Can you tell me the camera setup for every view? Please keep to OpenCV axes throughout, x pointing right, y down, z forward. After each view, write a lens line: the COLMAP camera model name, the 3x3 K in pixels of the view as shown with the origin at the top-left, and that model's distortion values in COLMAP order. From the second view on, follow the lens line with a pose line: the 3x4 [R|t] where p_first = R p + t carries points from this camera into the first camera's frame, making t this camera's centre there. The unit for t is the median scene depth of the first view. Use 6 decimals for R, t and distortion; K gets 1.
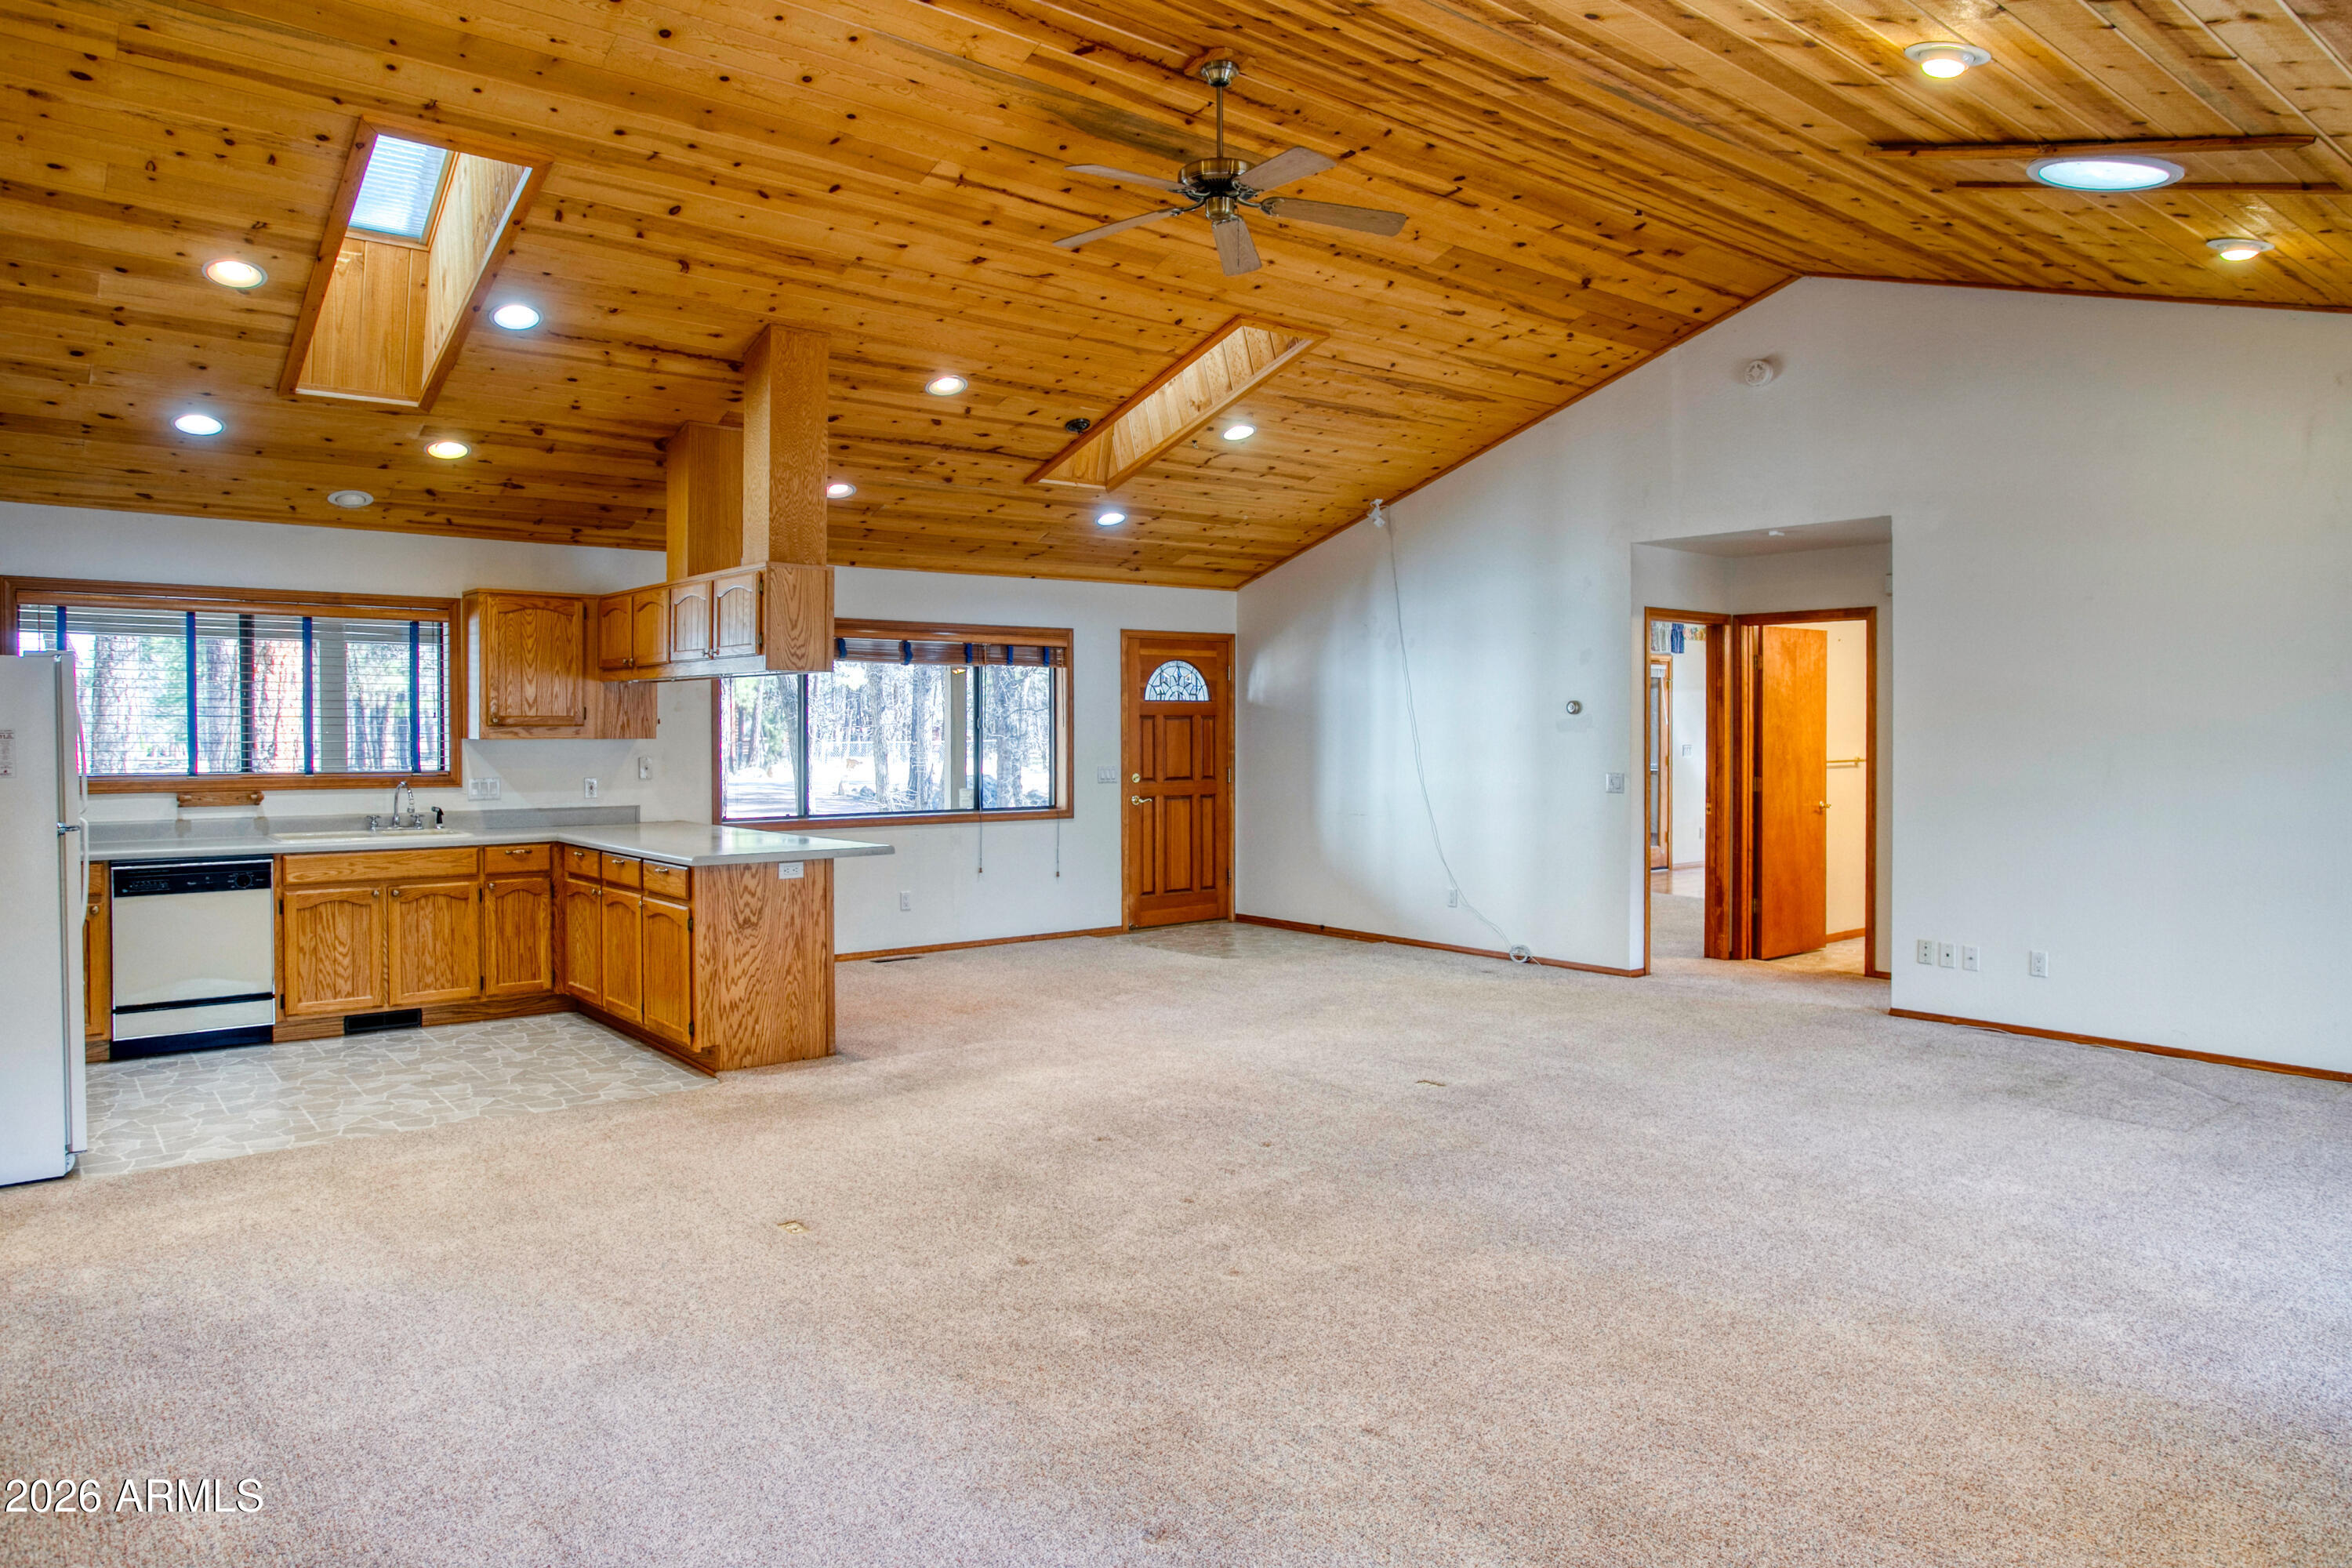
lens RADIAL K [[1516.3, 0, 1181.7], [0, 1516.3, 745.2], [0, 0, 1]] dist [-0.068459, 0.057715]
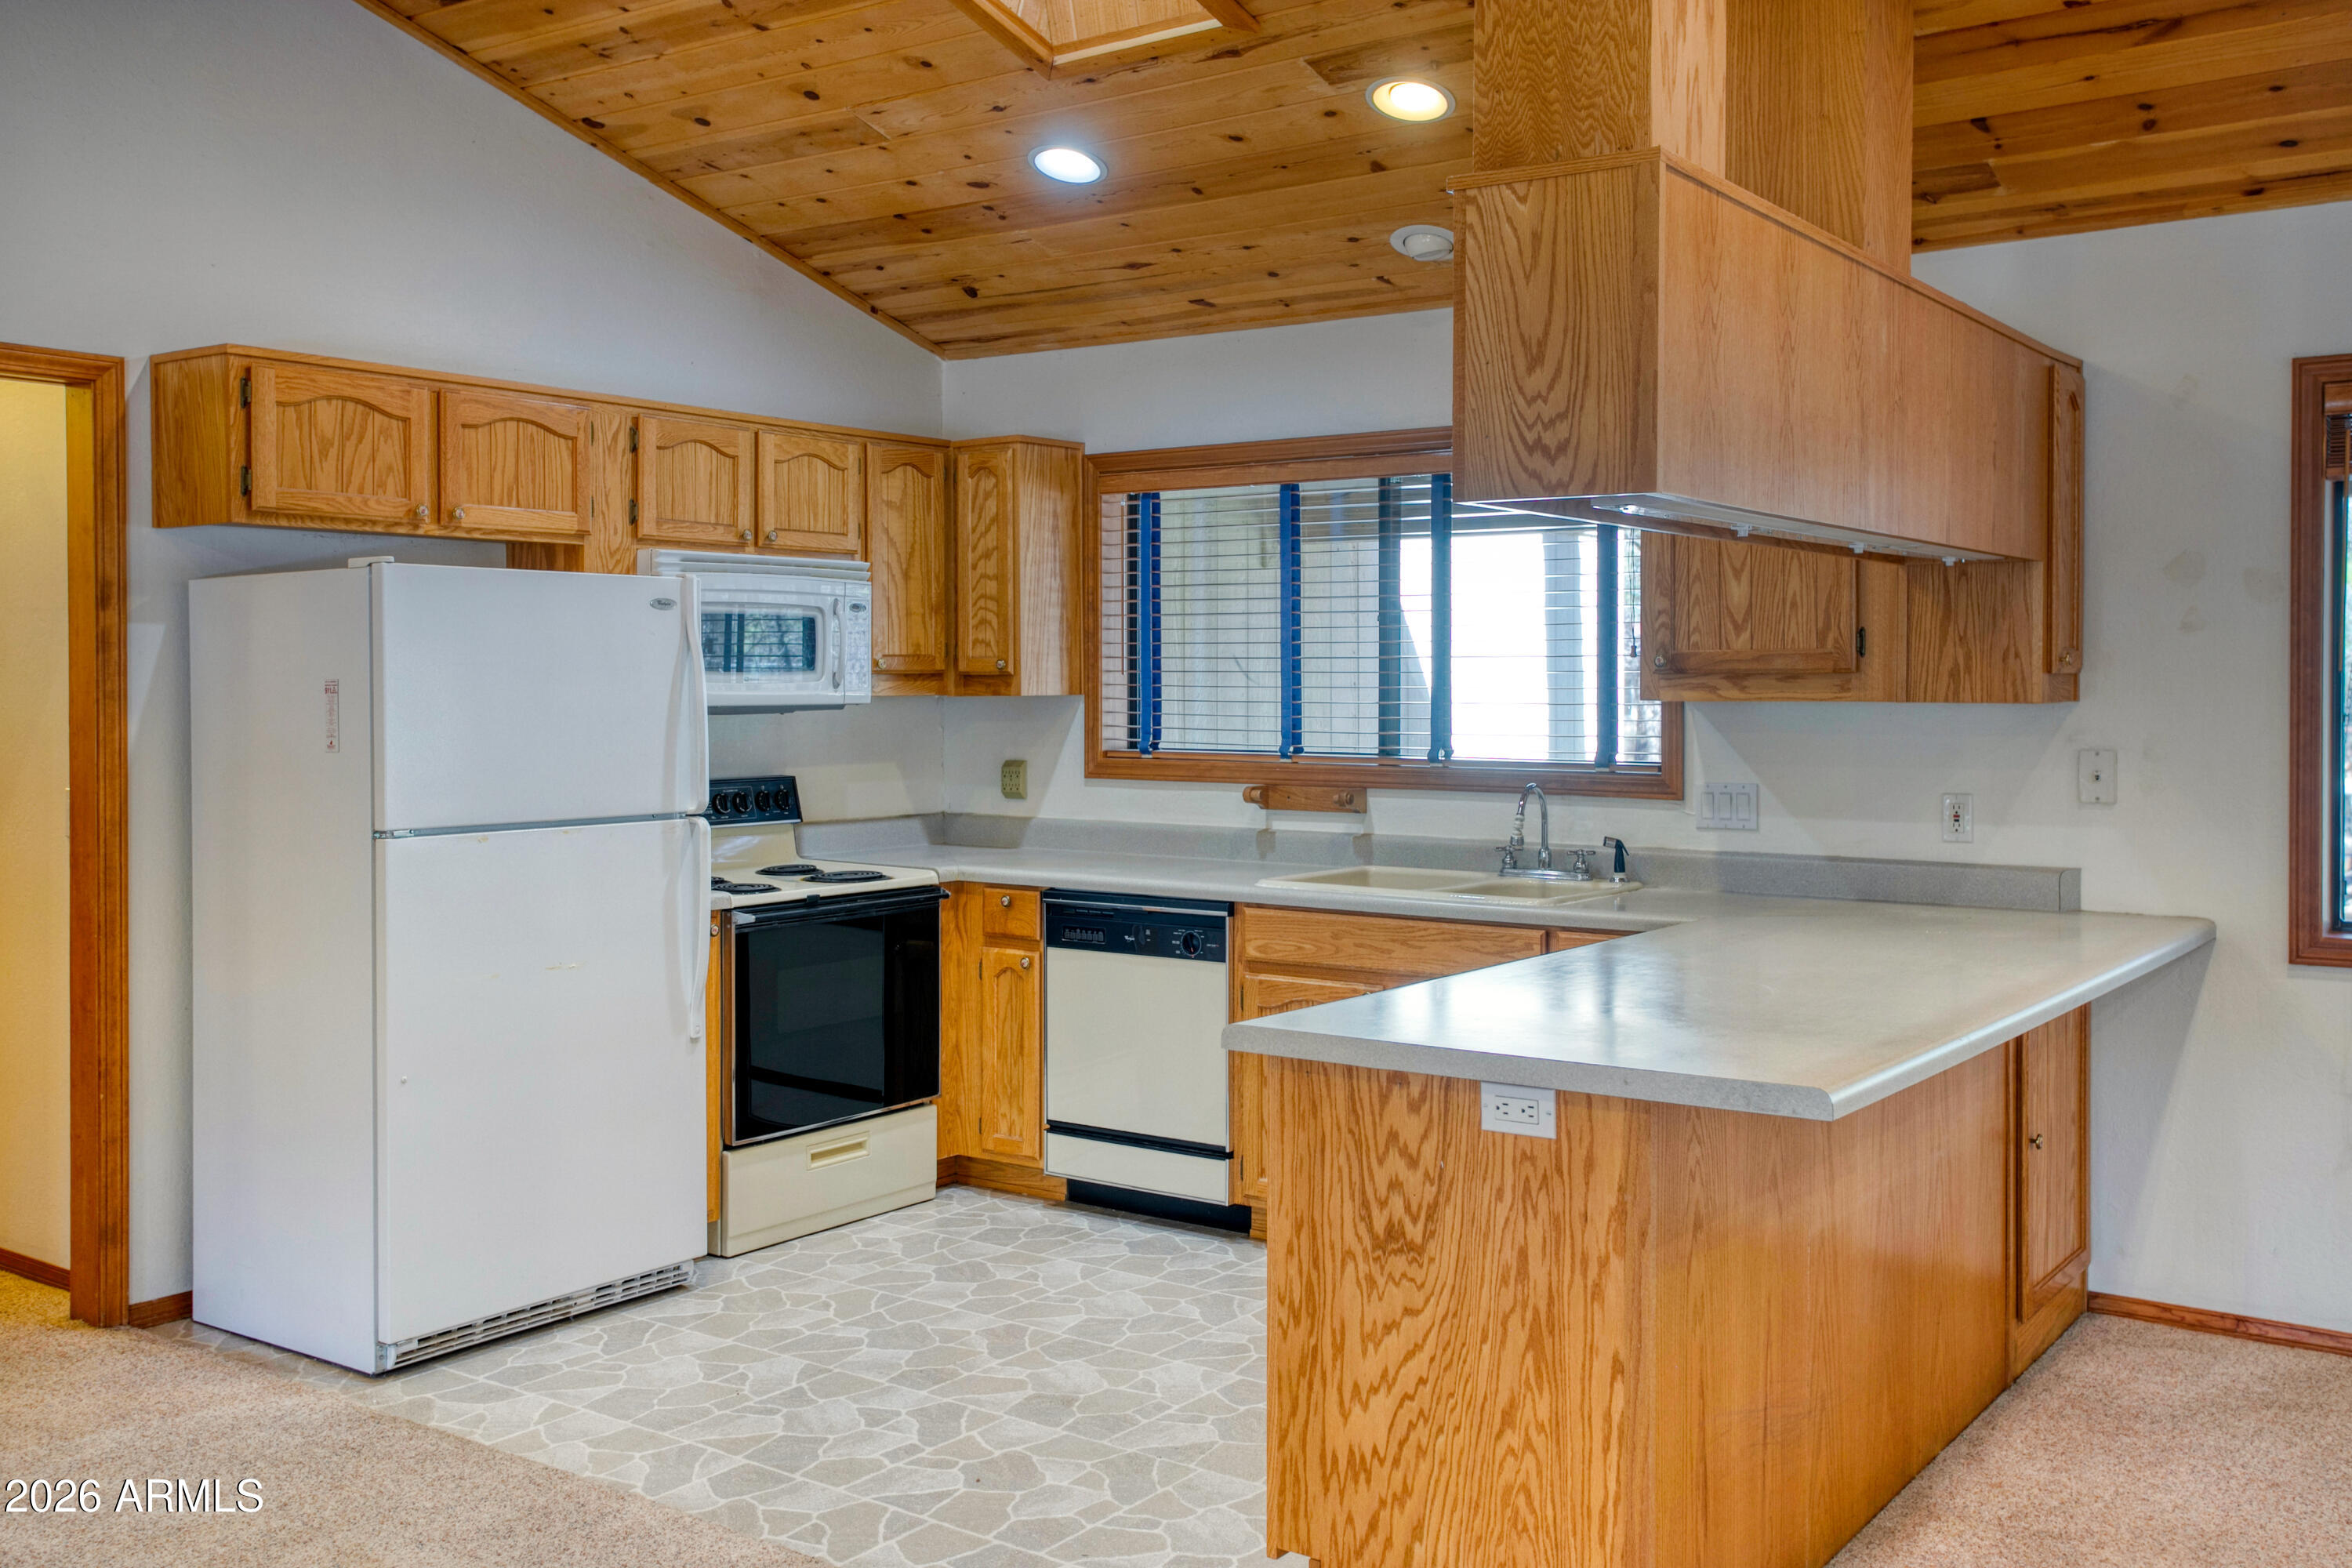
lens RADIAL K [[2119.7, 0, 1178.7], [0, 2119.7, 713.5], [0, 0, 1]] dist [-0.004251, 0.018283]
pose [[0.260208, 0.013128, -0.965463, 0.148827], [-0.009137, 0.999896, 0.011133, -0.006560], [0.965509, 0.005924, 0.260301, 0.740175]]
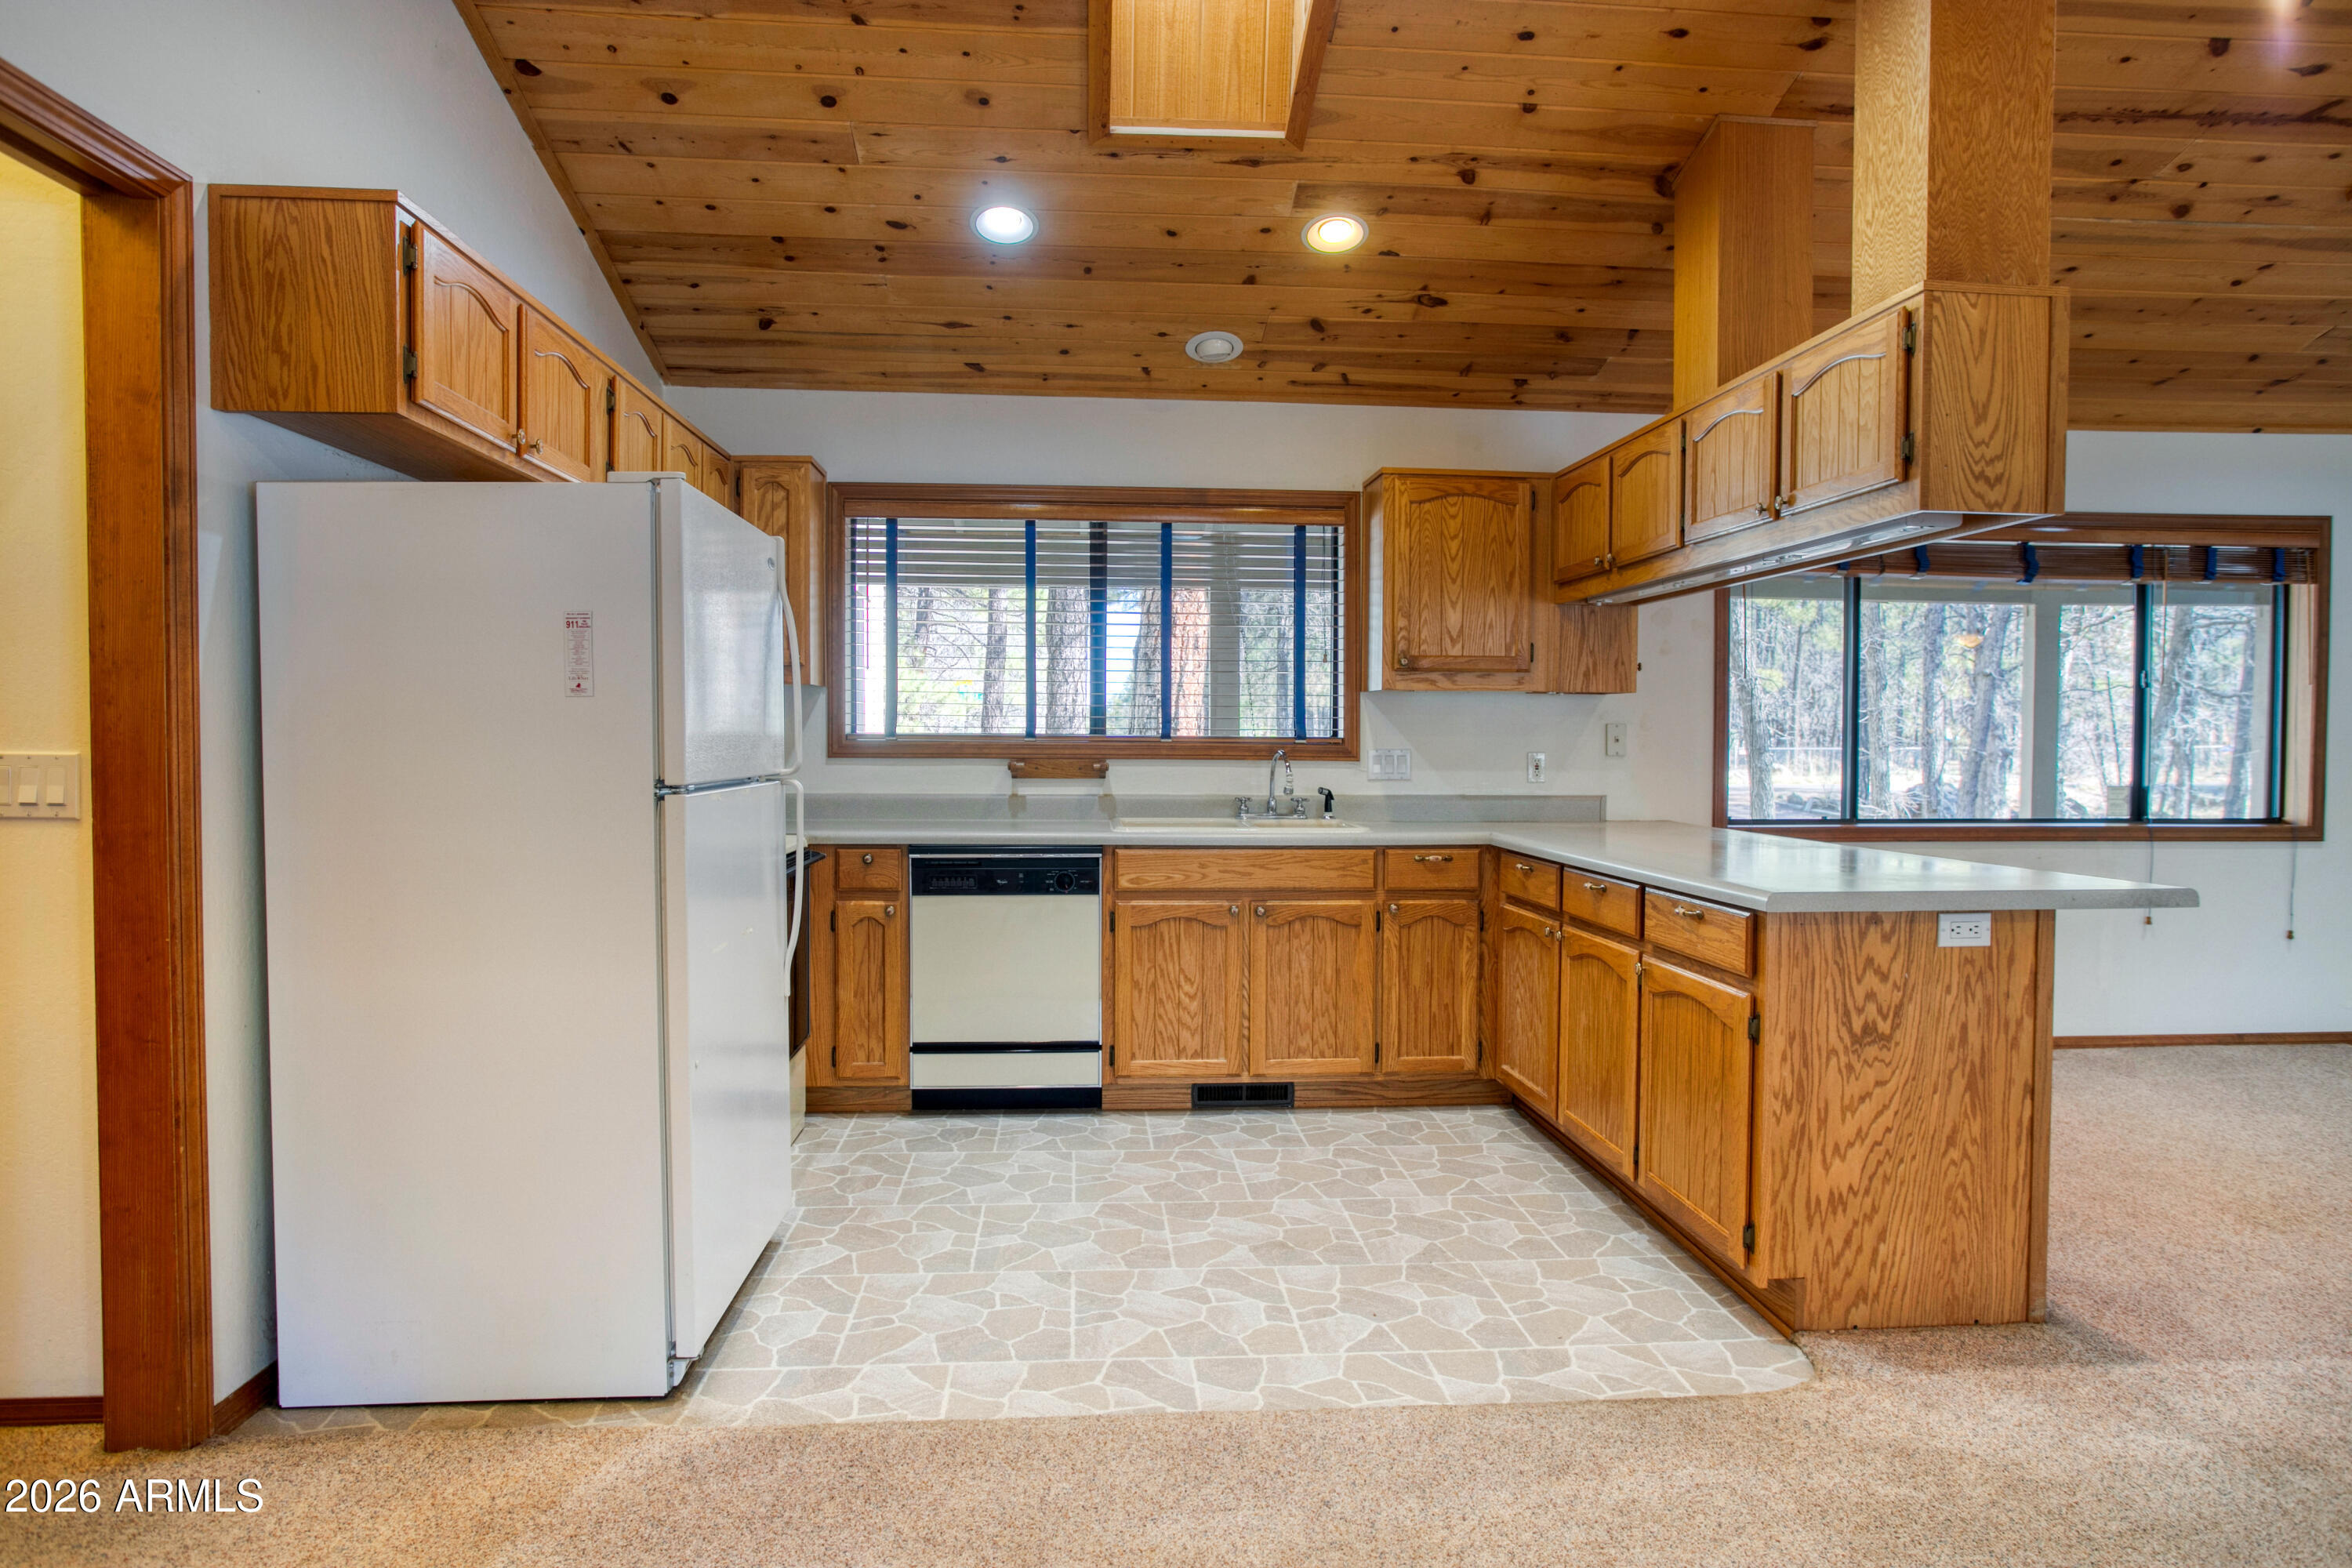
lens RADIAL K [[1396.5, 0, 1176.0], [0, 1396.5, 784.0], [0, 0, 1]] dist [-0.070267, 0.051429]
pose [[0.822615, 0.022333, -0.568161, -0.199924], [-0.010376, 0.999652, 0.024271, 0.026363], [0.568505, -0.014070, 0.822560, 0.459151]]
